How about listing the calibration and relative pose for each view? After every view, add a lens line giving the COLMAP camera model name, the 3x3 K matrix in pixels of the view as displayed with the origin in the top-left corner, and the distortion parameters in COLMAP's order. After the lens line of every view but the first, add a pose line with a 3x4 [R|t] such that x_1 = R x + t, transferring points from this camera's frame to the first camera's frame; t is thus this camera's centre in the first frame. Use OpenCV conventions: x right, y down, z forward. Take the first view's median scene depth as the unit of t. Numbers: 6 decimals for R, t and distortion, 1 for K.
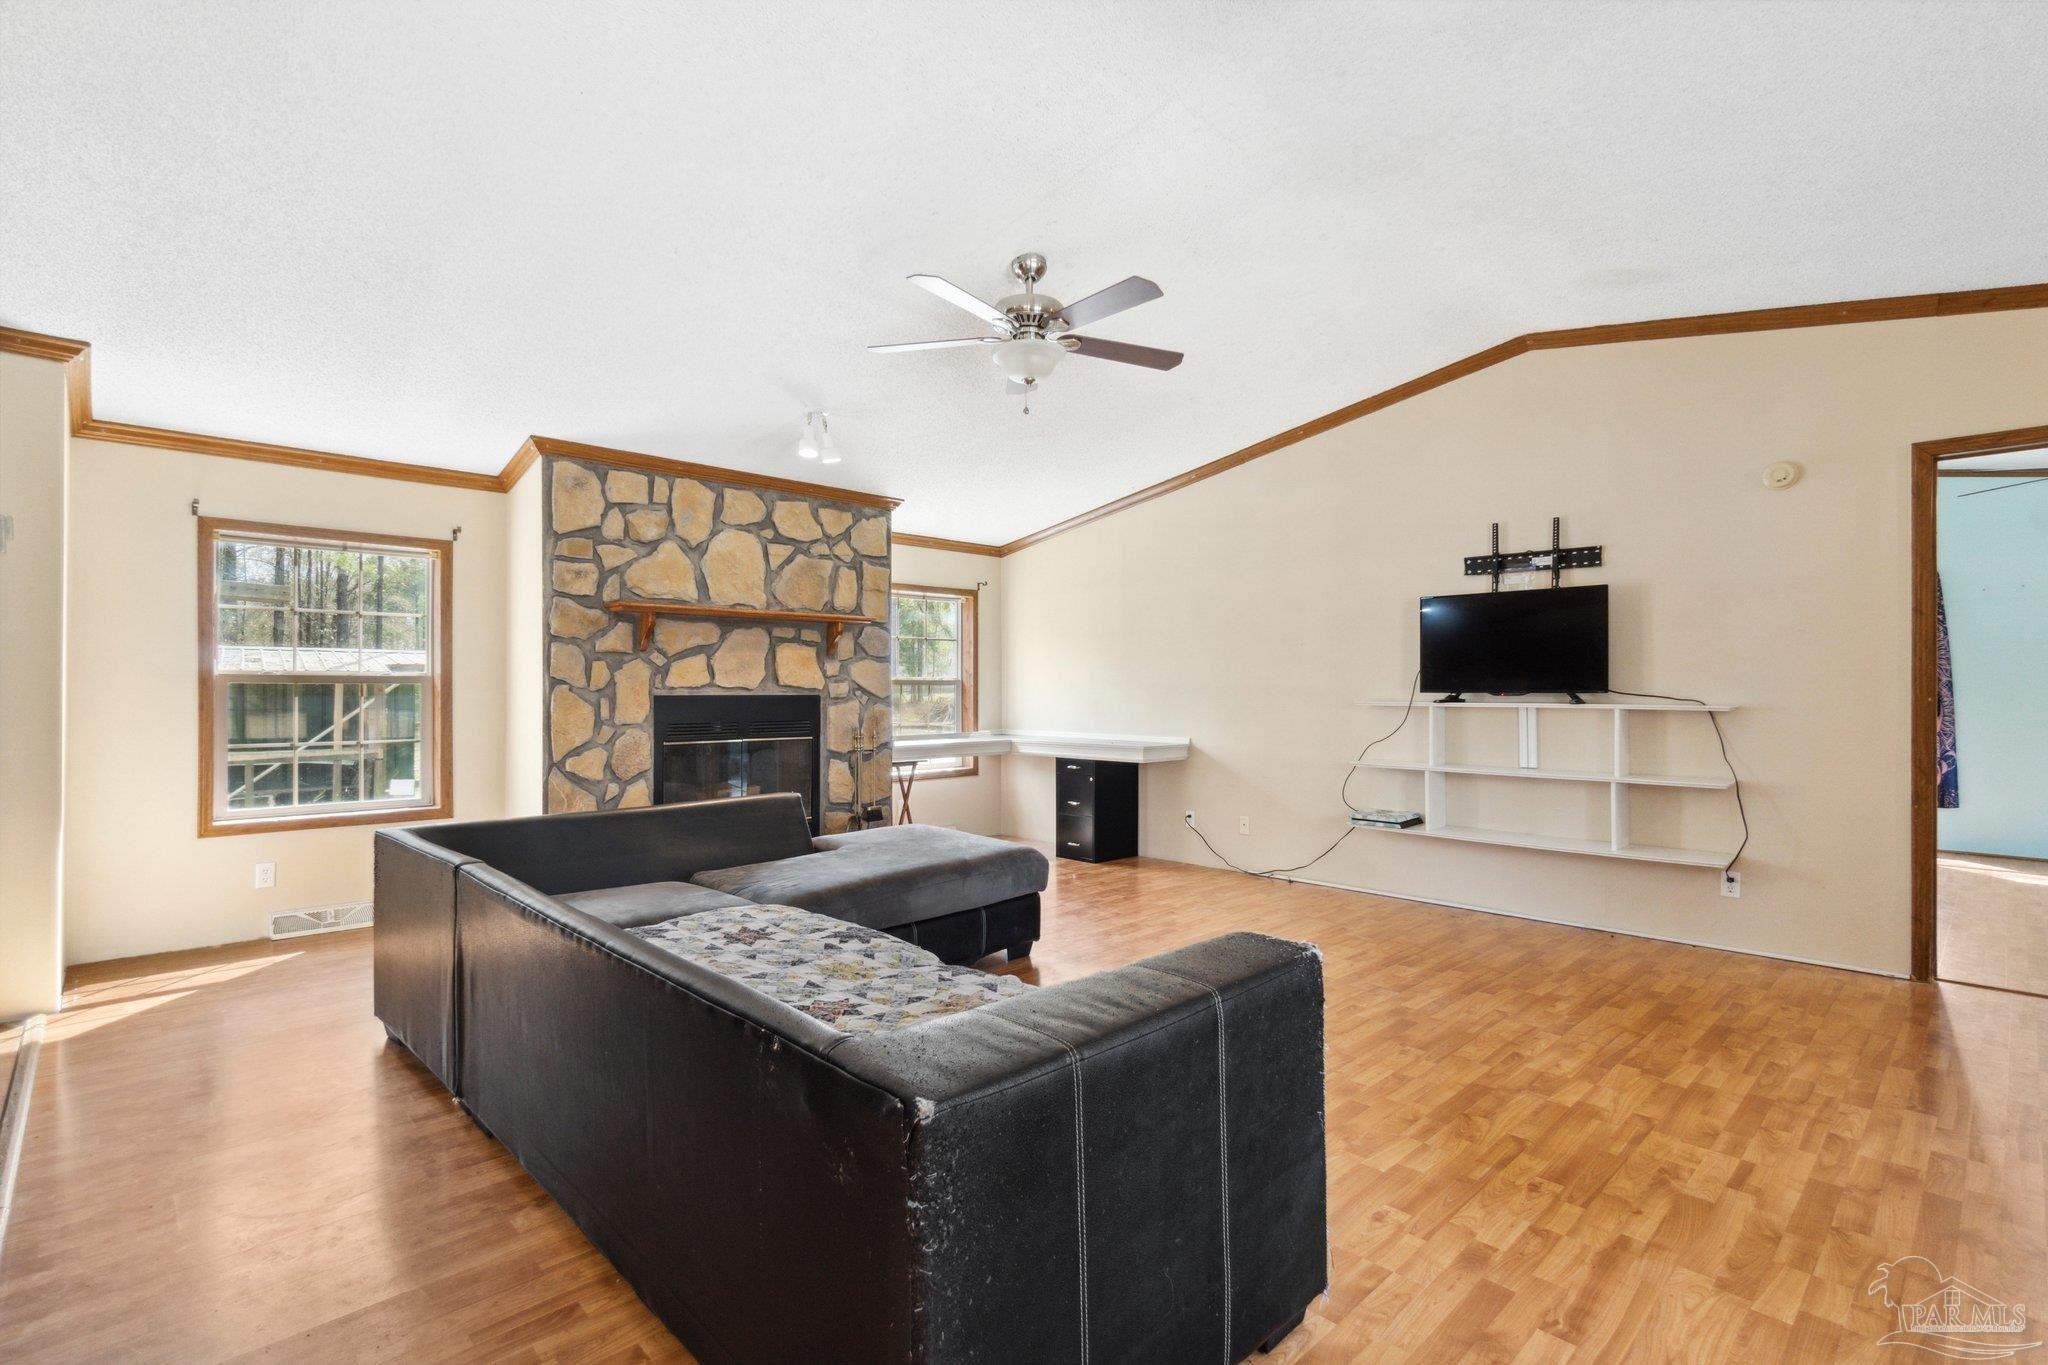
lens RADIAL K [[948.0, 0, 1035.0], [0, 948.0, 692.1], [0, 0, 1]] dist [-0.007205, 0.001738]
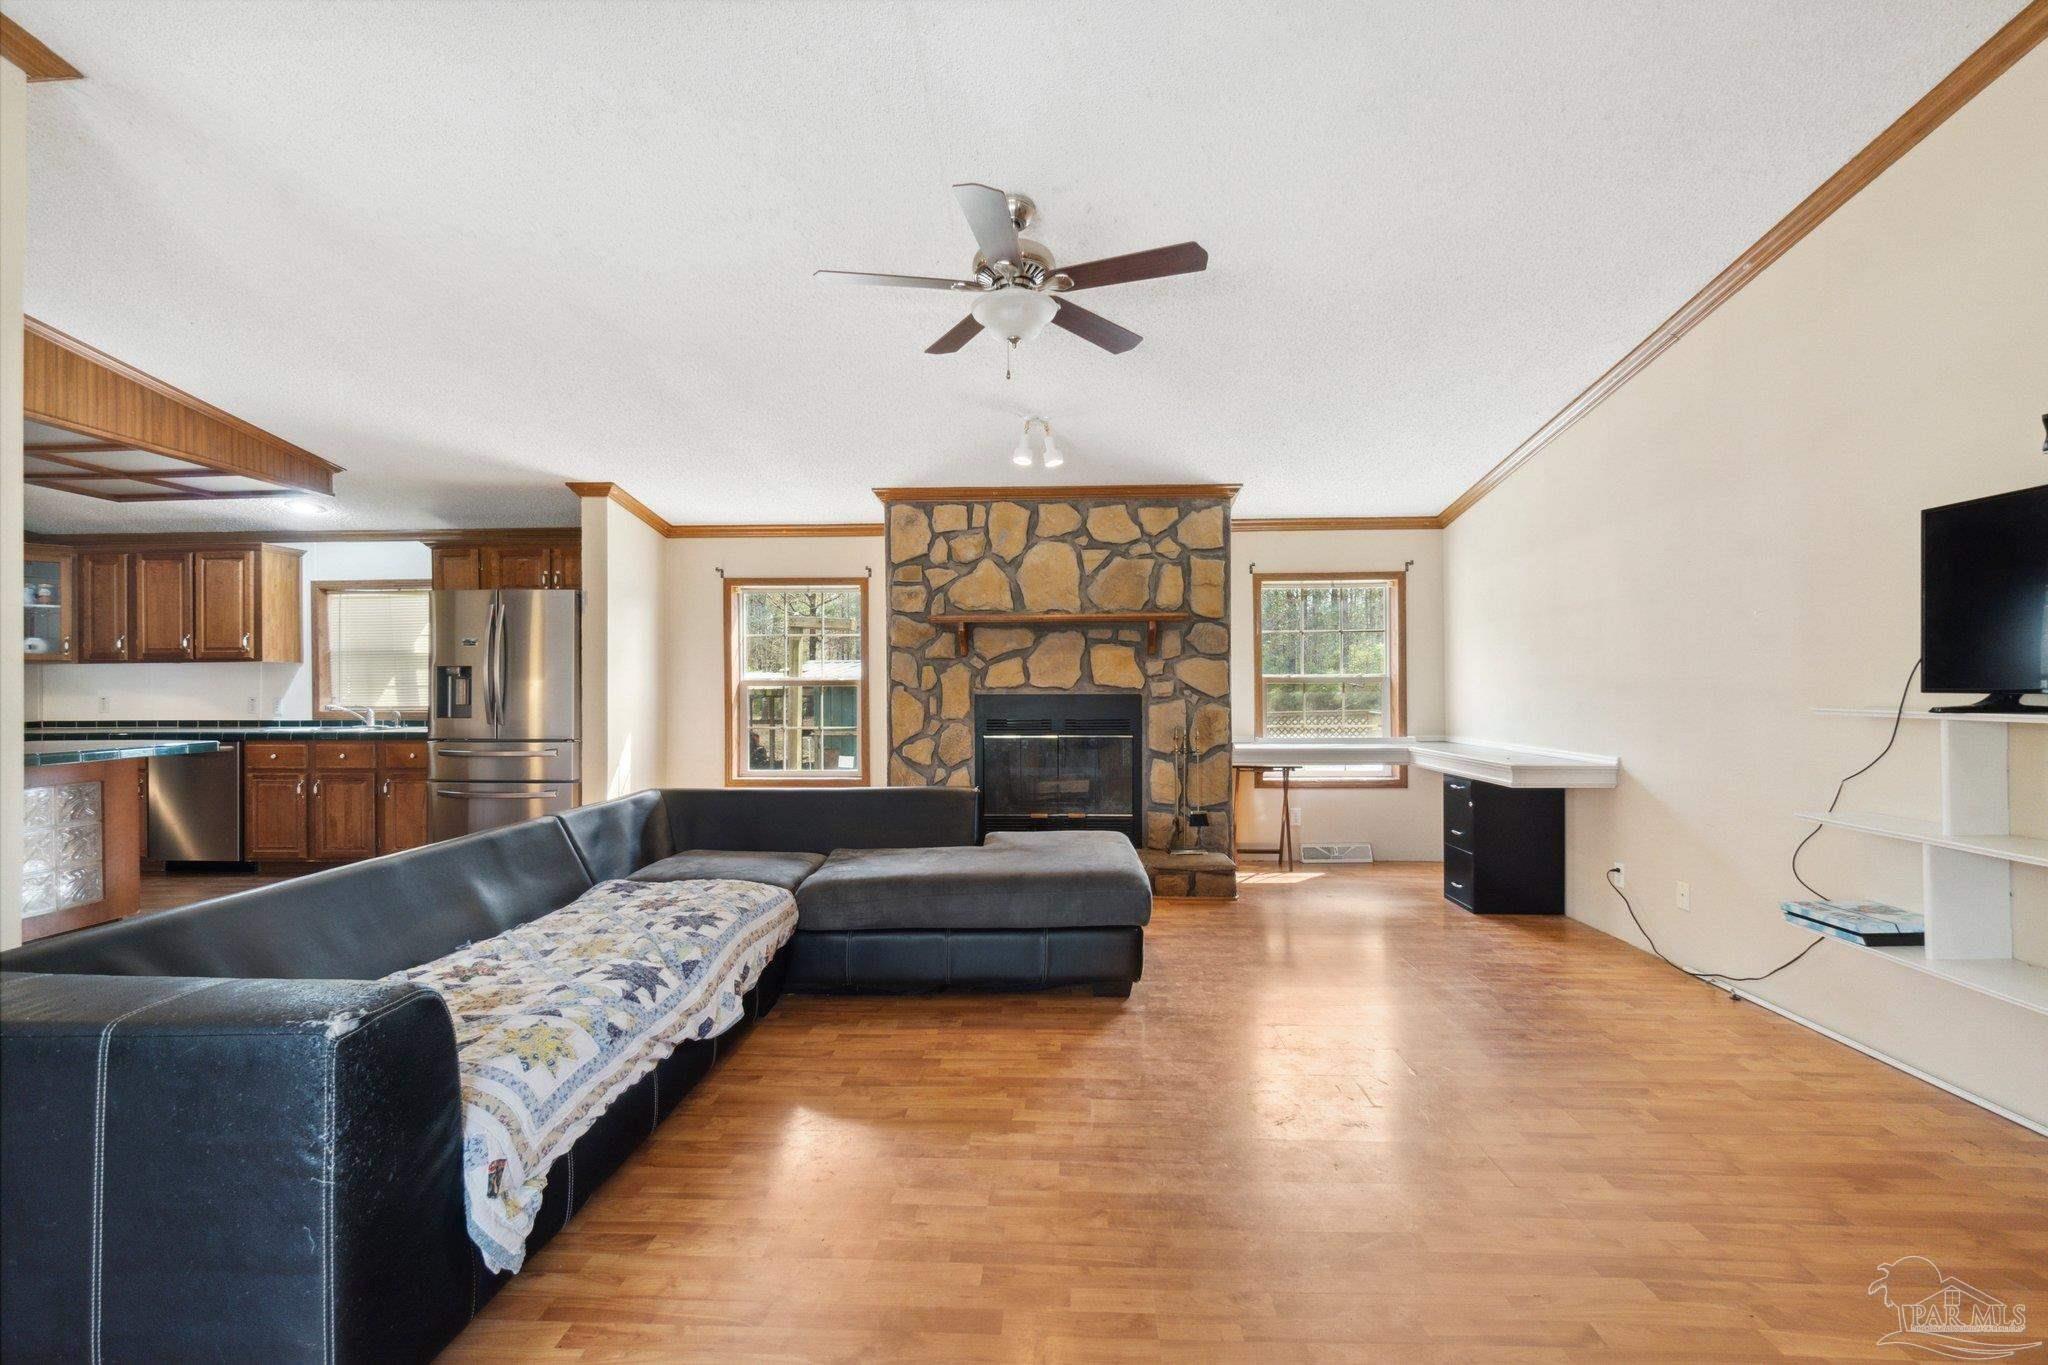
lens RADIAL K [[894.9, 0, 1025.2], [0, 894.9, 701.2], [0, 0, 1]] dist [0.012686, -0.007817]
pose [[0.690708, 0.008195, -0.723087, 0.425750], [0.003096, 0.999893, 0.014289, -0.003735], [0.723127, -0.012109, 0.690609, 0.285546]]
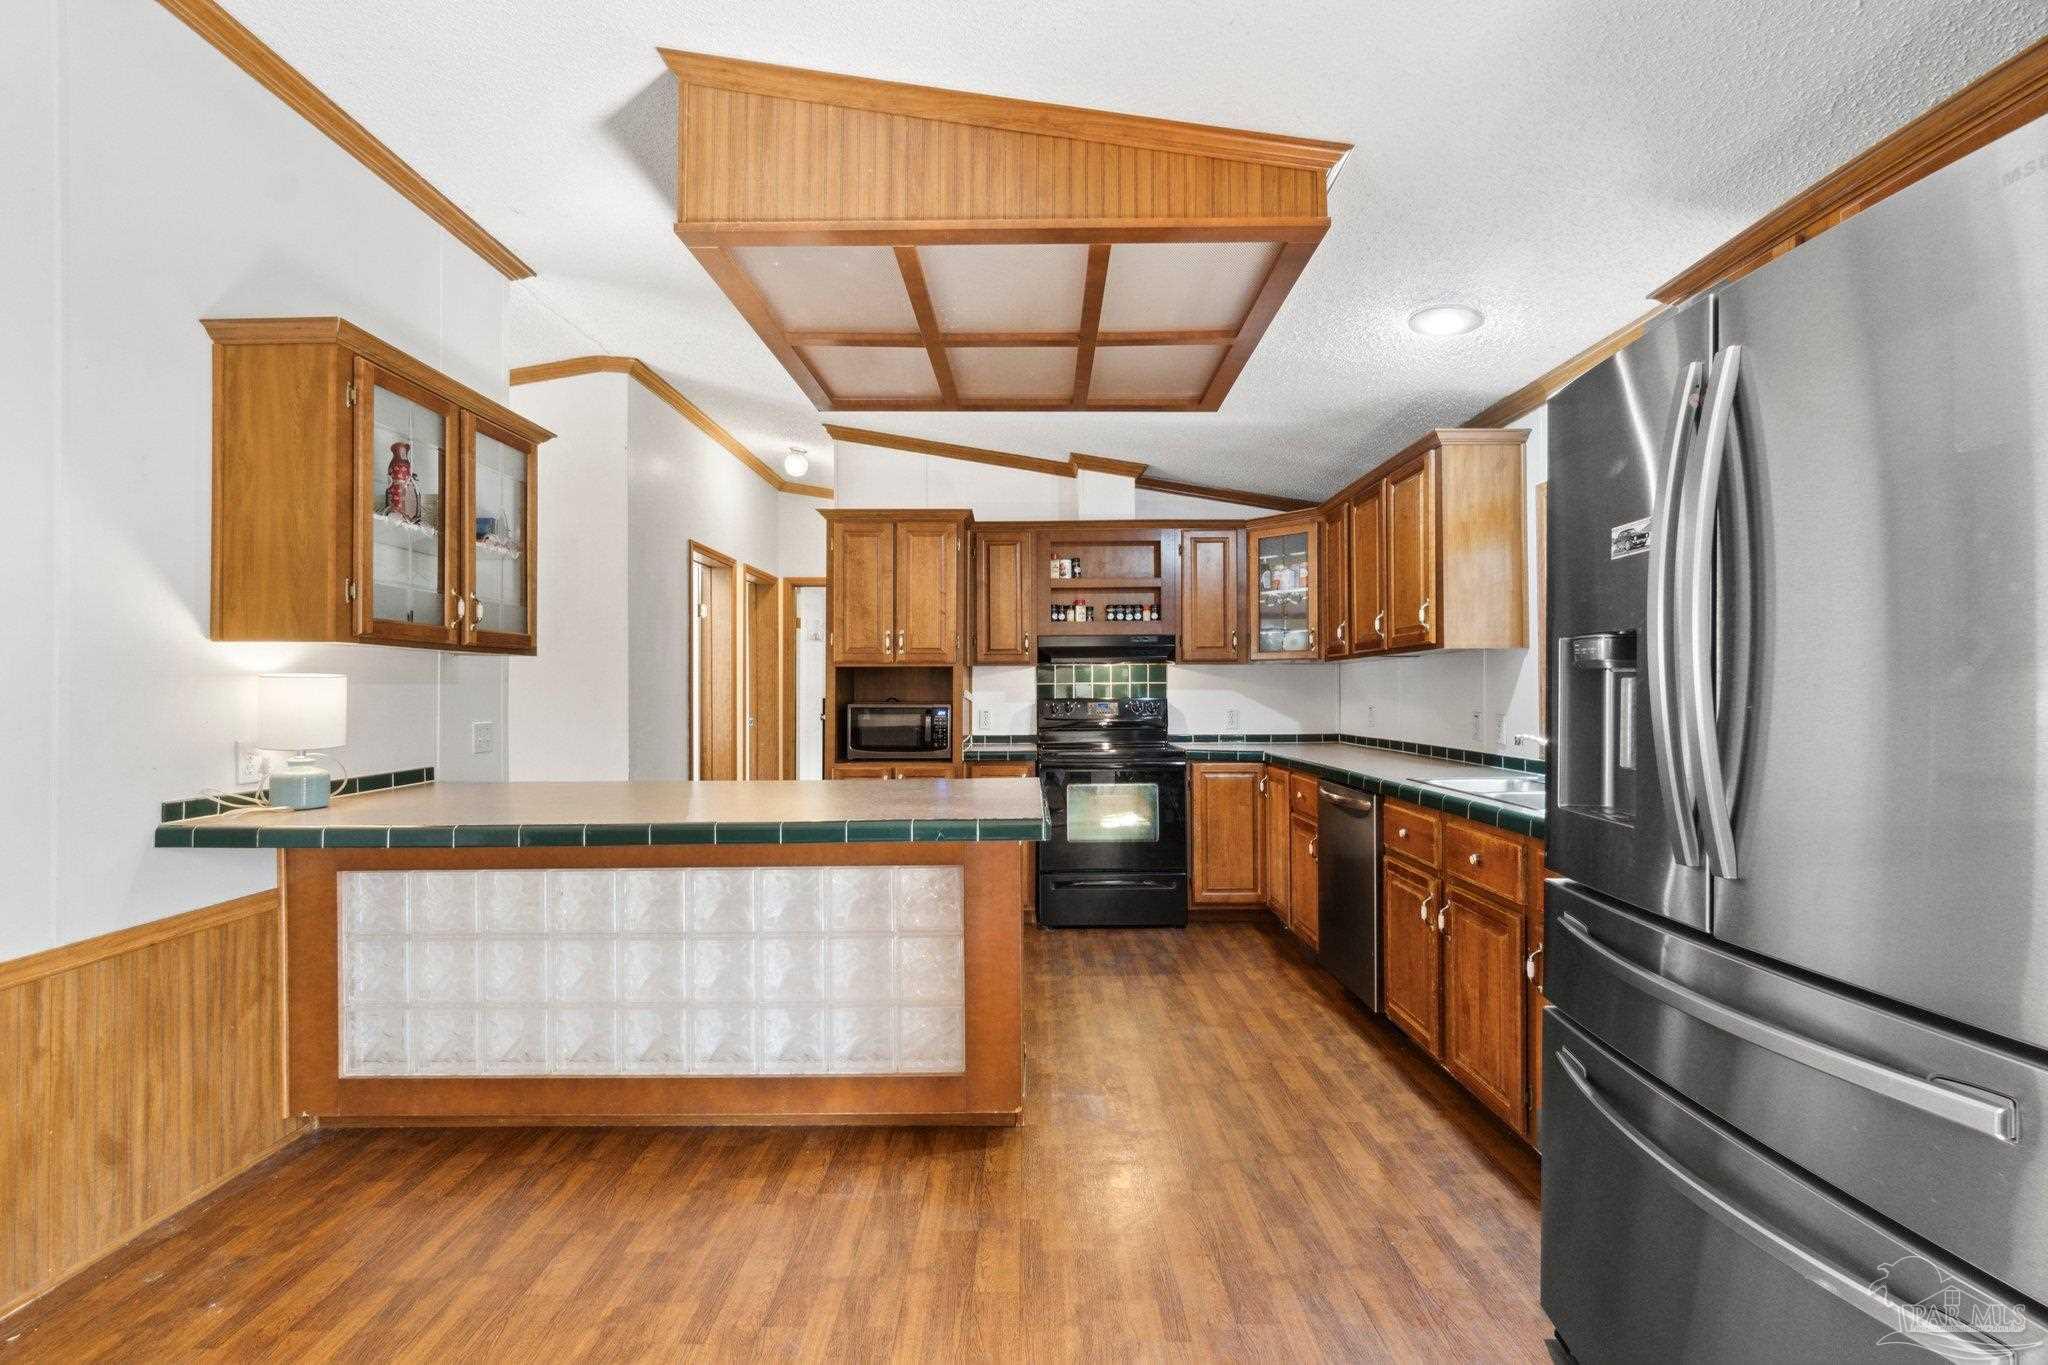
lens RADIAL K [[894.9, 0, 1025.2], [0, 894.9, 701.2], [0, 0, 1]] dist [0.012686, -0.007817]
pose [[-0.699163, 0.010211, -0.714890, -0.439327], [0.002219, 0.999924, 0.012113, -0.012758], [0.714959, 0.006882, -0.699132, 0.604235]]
